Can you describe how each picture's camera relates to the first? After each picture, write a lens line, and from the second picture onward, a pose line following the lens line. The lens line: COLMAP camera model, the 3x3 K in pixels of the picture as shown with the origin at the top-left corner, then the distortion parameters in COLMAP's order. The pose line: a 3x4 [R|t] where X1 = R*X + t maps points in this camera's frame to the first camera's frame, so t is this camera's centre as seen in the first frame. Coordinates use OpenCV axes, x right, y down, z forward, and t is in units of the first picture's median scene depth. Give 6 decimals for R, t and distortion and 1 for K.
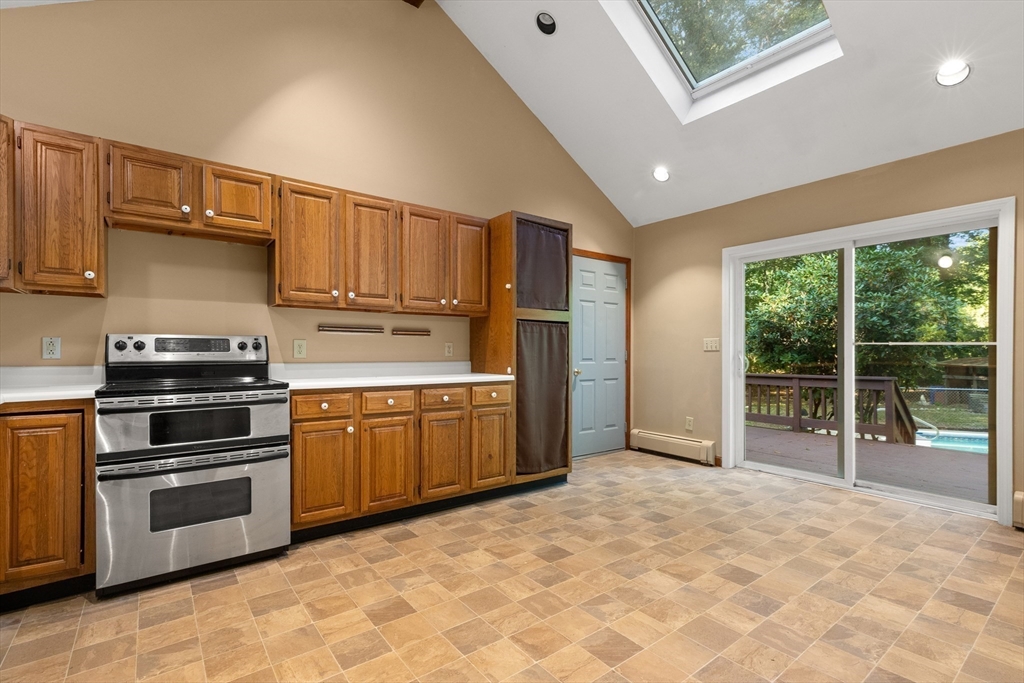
lens RADIAL K [[475.1, 0, 521.7], [0, 475.1, 350.9], [0, 0, 1]] dist [0.002958, 0.000480]
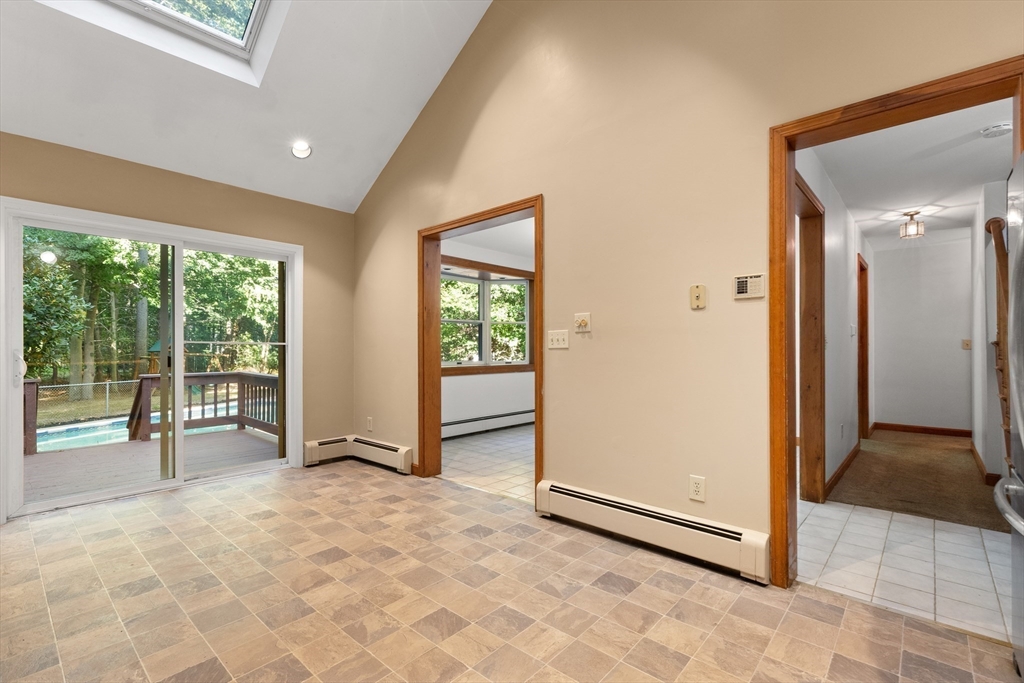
lens RADIAL K [[462.2, 0, 517.7], [0, 462.2, 346.4], [0, 0, 1]] dist [-0.000900, -0.000306]
pose [[-0.184712, 0.004003, 0.982785, -0.539956], [0.001290, 0.999992, -0.003831, -0.001433], [-0.982792, 0.000560, -0.184715, 0.632239]]
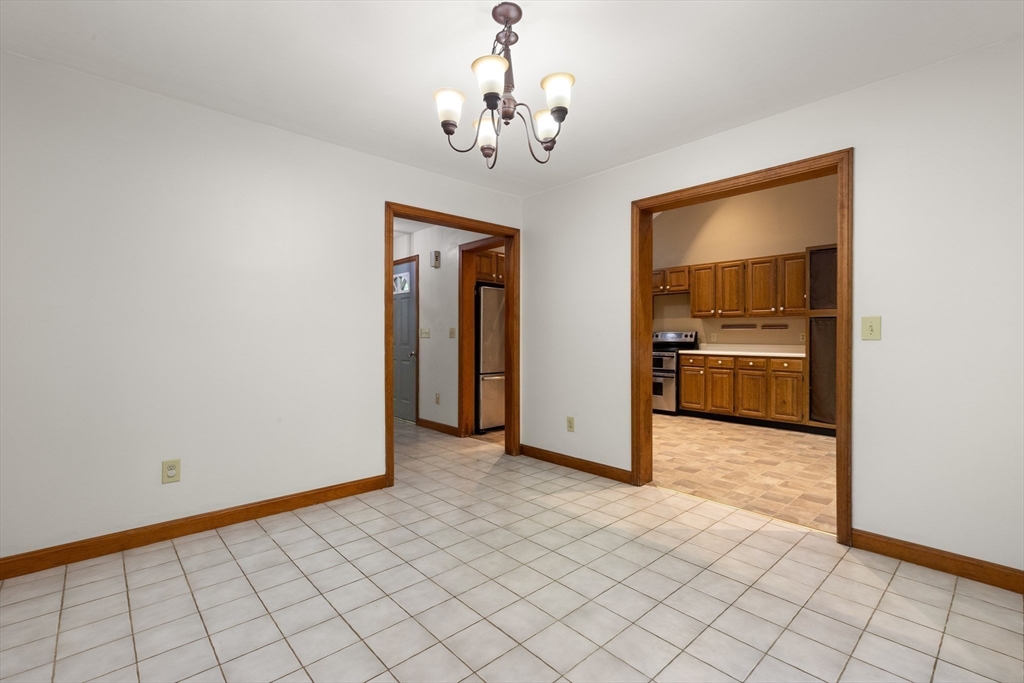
lens RADIAL K [[457.5, 0, 510.5], [0, 457.5, 336.2], [0, 0, 1]] dist [0.001191, 0.000149]
pose [[0.076202, 0.000151, -0.997092, 1.727147], [-0.000187, 1.000000, 0.000137, -0.008555], [0.997092, 0.000176, 0.076202, -0.086636]]
